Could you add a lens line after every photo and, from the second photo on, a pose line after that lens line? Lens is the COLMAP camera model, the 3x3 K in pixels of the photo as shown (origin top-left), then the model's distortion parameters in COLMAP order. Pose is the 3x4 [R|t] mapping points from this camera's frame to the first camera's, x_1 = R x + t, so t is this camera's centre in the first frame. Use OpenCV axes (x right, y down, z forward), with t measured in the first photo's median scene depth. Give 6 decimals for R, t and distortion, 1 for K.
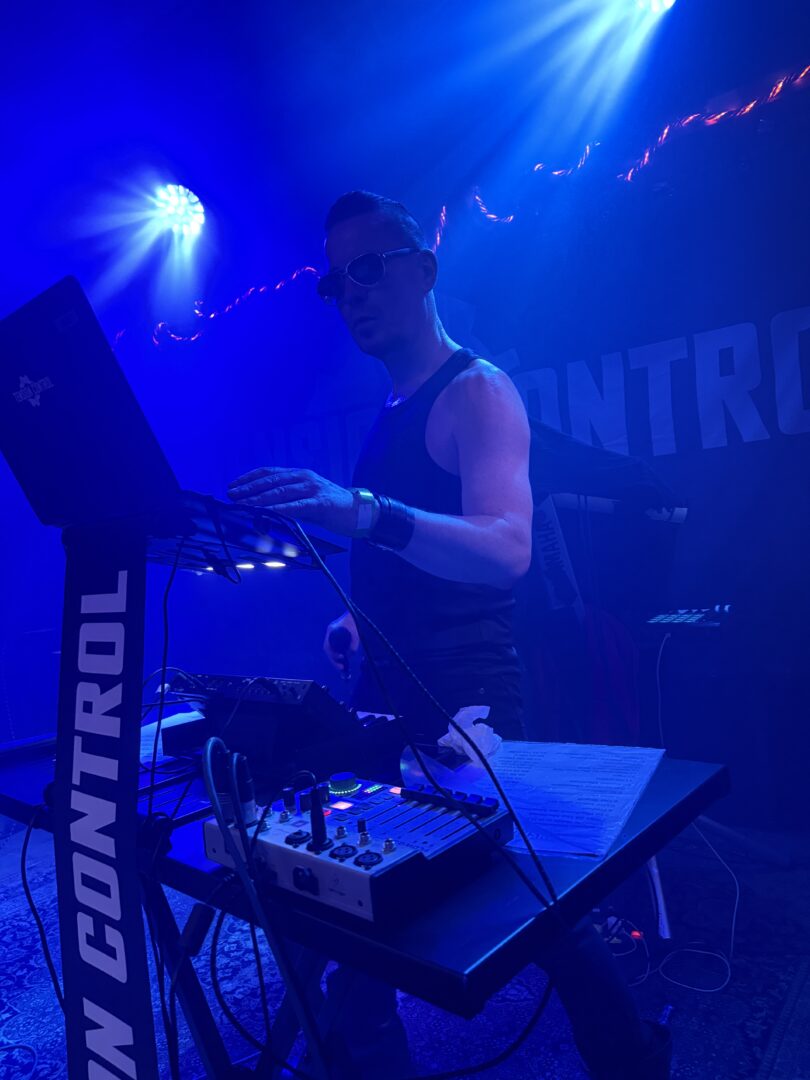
lens RADIAL K [[778.7, 0, 414.3], [0, 778.7, 537.0], [0, 0, 1]] dist [-0.001479, -0.025269]
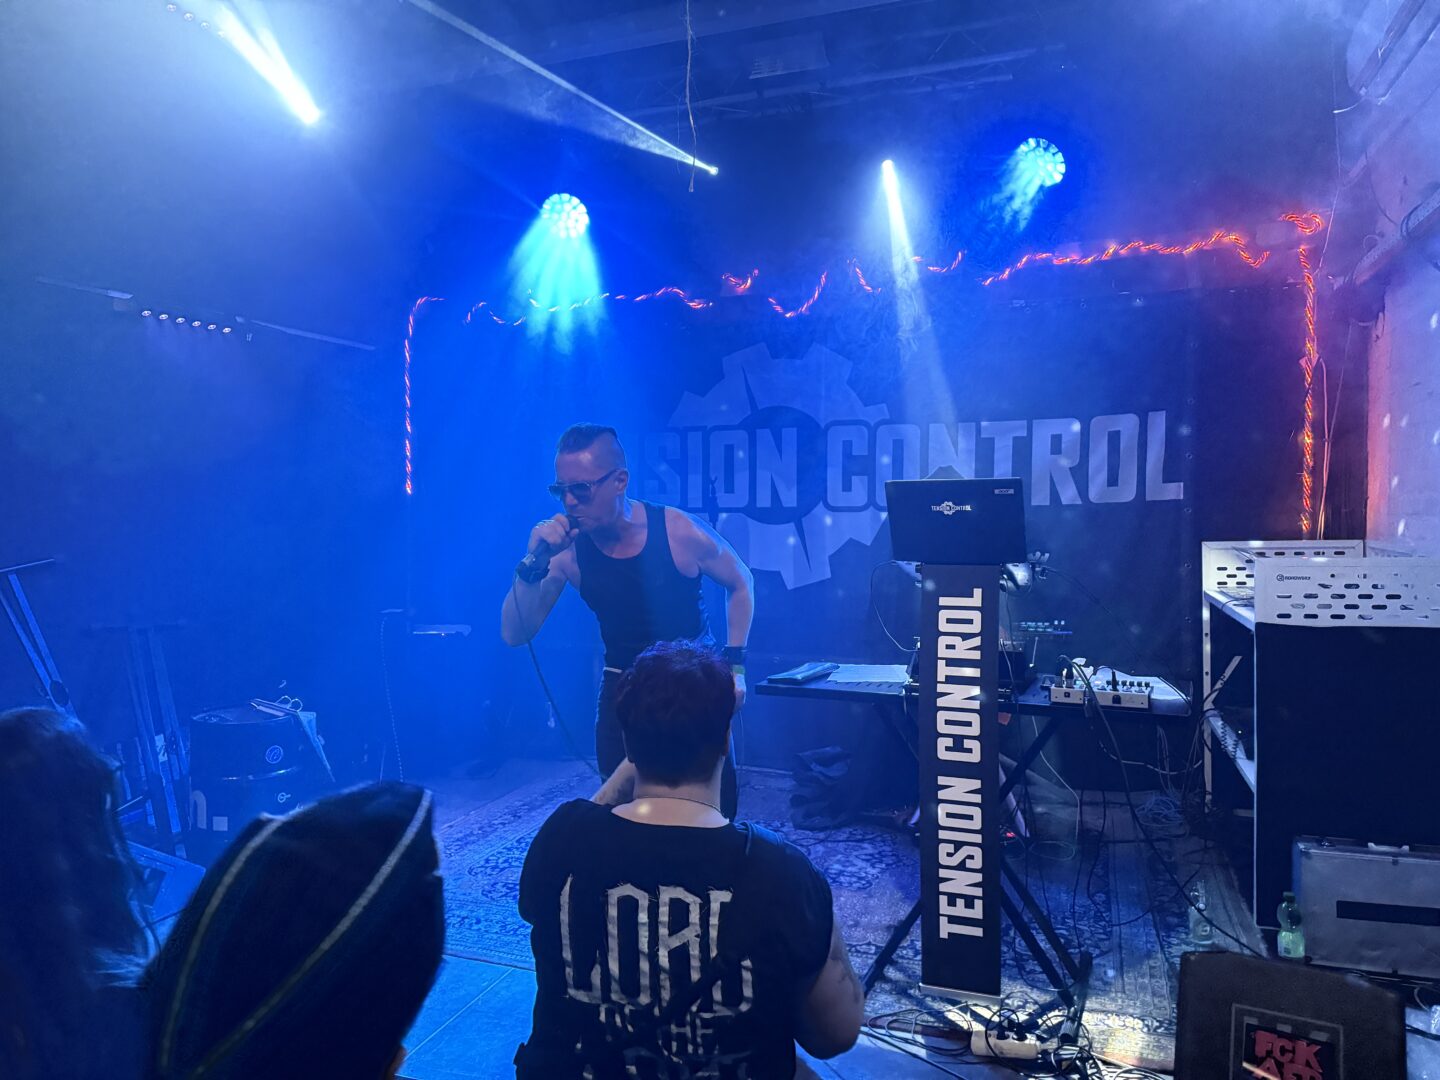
lens RADIAL K [[1036.9, 0, 719.4], [0, 1036.9, 543.2], [0, 0, 1]] dist [0.105199, -0.168461]
pose [[0.951901, 0.075007, 0.297084, -0.714513], [-0.081747, 0.996600, 0.010312, -0.021324], [-0.295300, -0.034102, 0.954796, -0.609961]]
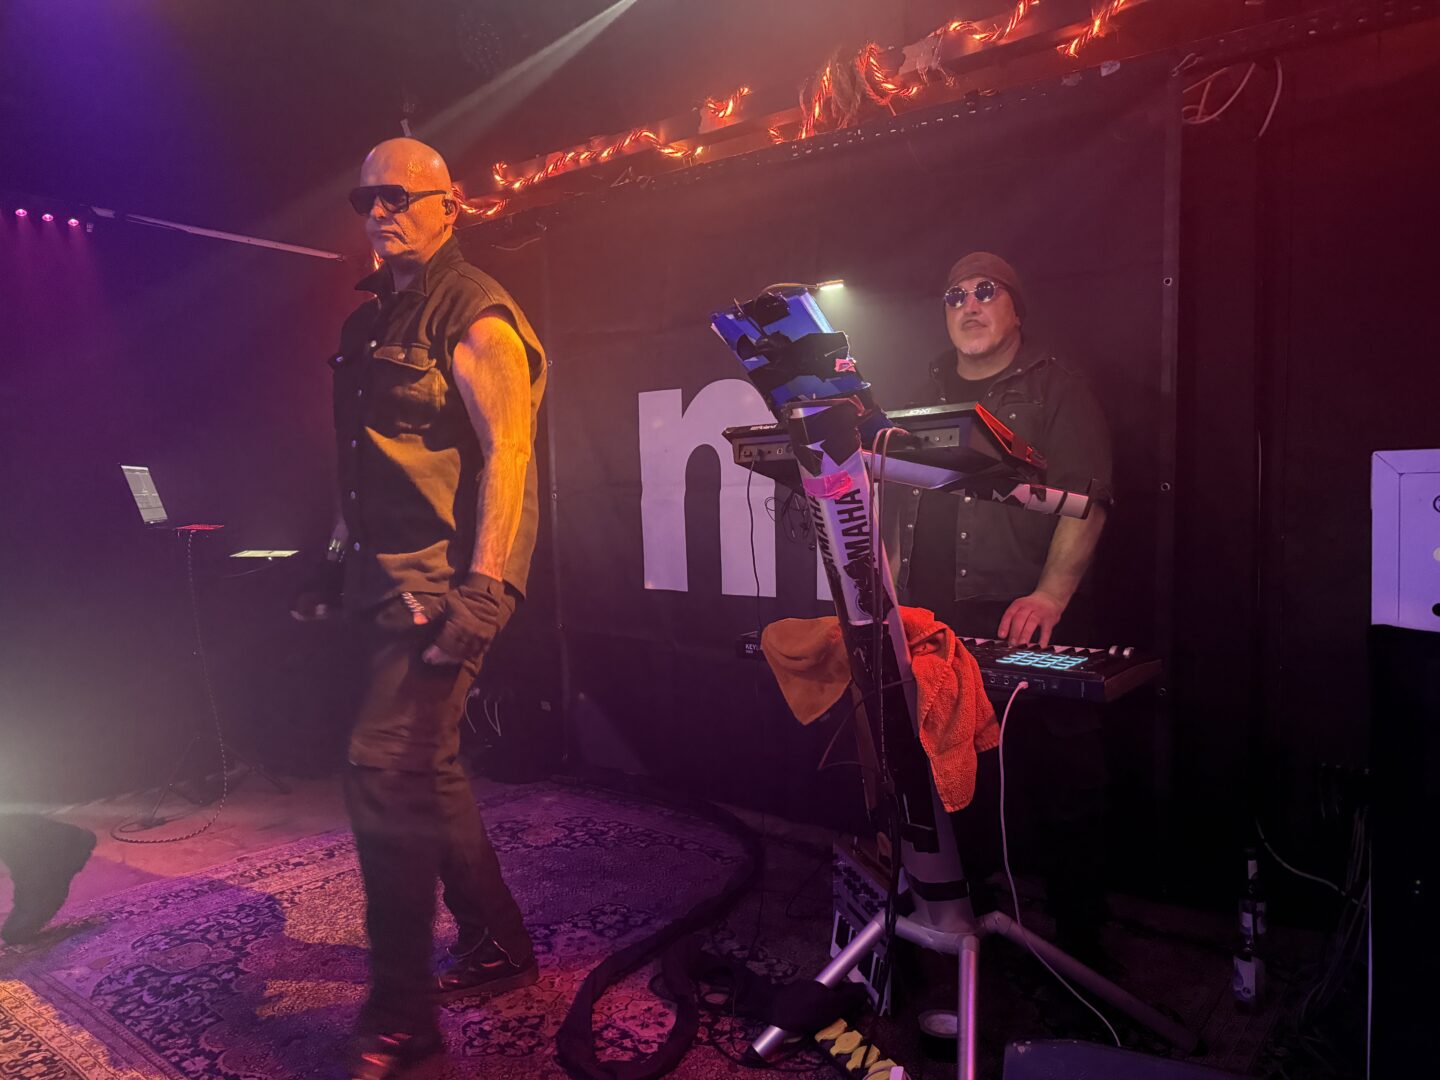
lens RADIAL K [[1039.6, 0, 725.5], [0, 1039.6, 541.8], [0, 0, 1]] dist [-0.004040, 0.000625]
pose [[0.995548, 0.090454, -0.026503, 0.008850], [-0.089034, 0.994743, 0.050597, -0.002768], [0.030940, -0.048012, 0.998367, -0.064273]]
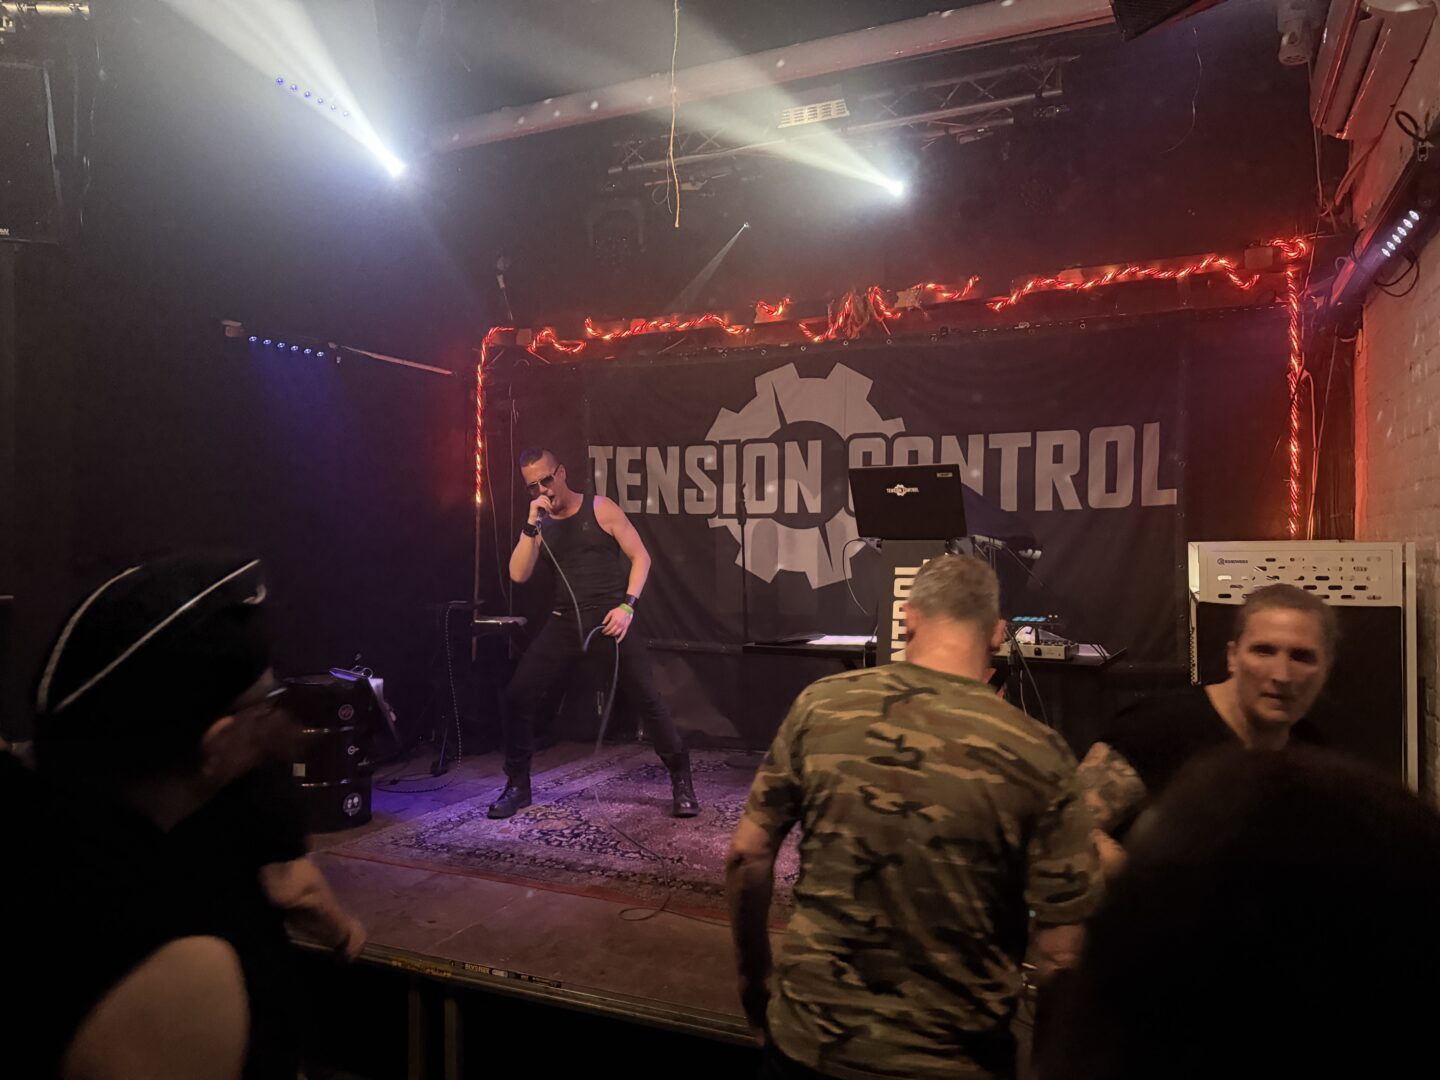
lens RADIAL K [[1036.9, 0, 719.4], [0, 1036.9, 543.2], [0, 0, 1]] dist [0.105199, -0.168461]
pose [[0.972943, 0.093991, 0.211064, -0.643990], [-0.092230, 0.995572, -0.018192, 0.041198], [-0.211840, -0.001767, 0.977303, -0.832232]]
